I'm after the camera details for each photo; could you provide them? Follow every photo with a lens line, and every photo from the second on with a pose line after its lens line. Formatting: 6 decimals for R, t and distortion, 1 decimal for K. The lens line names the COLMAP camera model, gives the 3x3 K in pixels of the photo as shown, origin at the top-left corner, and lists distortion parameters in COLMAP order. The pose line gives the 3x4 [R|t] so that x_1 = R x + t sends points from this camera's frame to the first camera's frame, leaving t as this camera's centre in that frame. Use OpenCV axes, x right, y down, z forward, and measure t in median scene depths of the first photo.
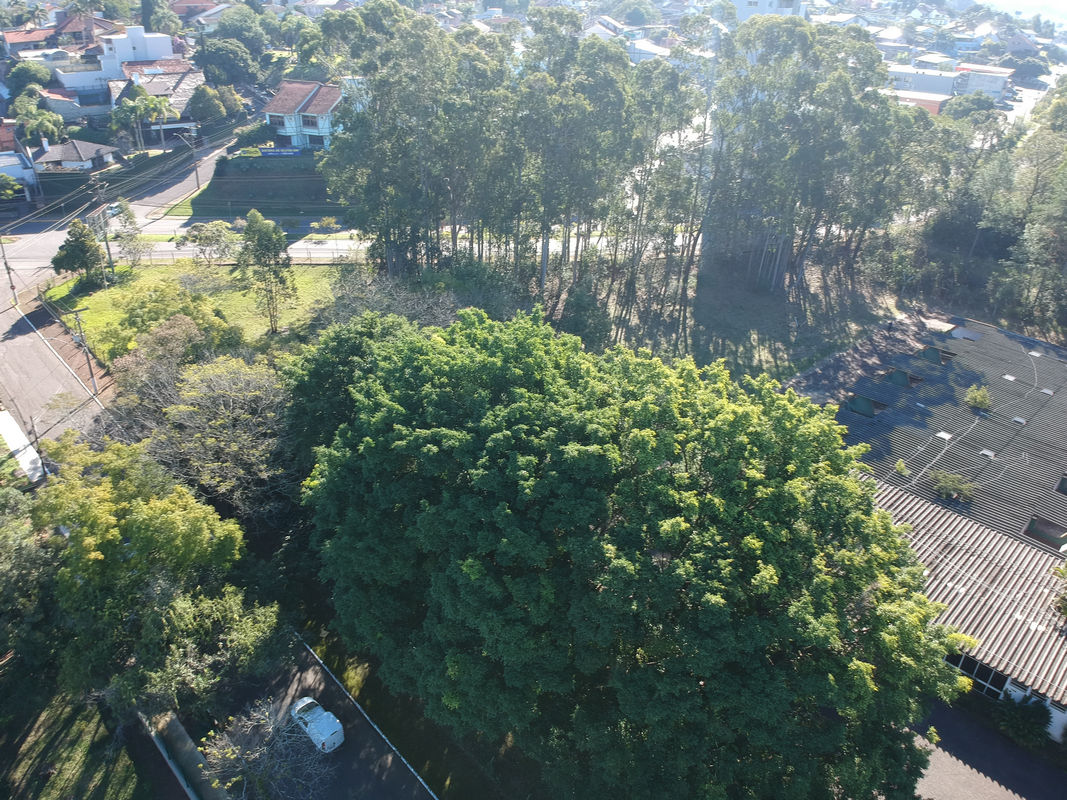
lens RADIAL K [[769.8, 0, 530.4], [0, 769.8, 411.1], [0, 0, 1]] dist [0.077626, -0.130089]
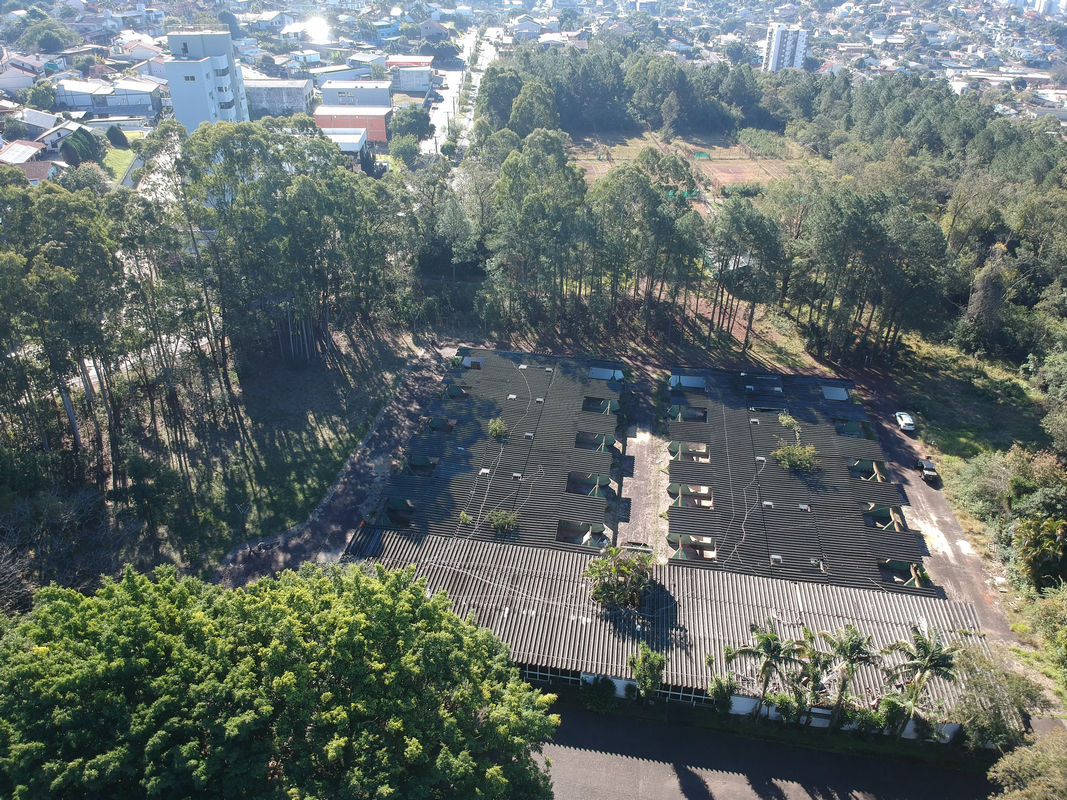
lens RADIAL K [[784.1, 0, 528.4], [0, 784.1, 389.7], [0, 0, 1]] dist [0.082150, -0.152092]
pose [[0.804042, -0.310858, 0.506836, -0.013451], [0.301344, 0.947901, 0.103326, -0.178333], [-0.512550, 0.069653, 0.855827, -0.118869]]
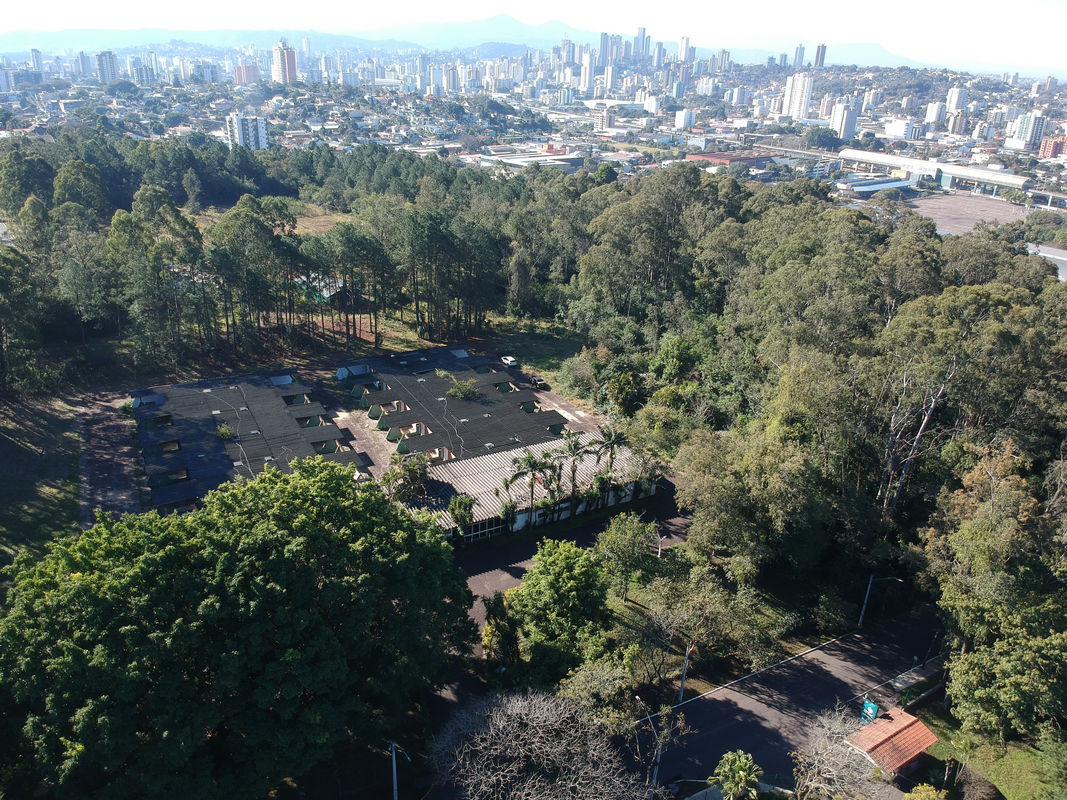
lens RADIAL K [[784.1, 0, 528.4], [0, 784.1, 389.7], [0, 0, 1]] dist [0.082150, -0.152092]
pose [[0.267973, -0.391260, 0.880401, -0.465918], [0.453143, 0.857619, 0.243210, -0.168287], [-0.850207, 0.333774, 0.407116, -0.067648]]
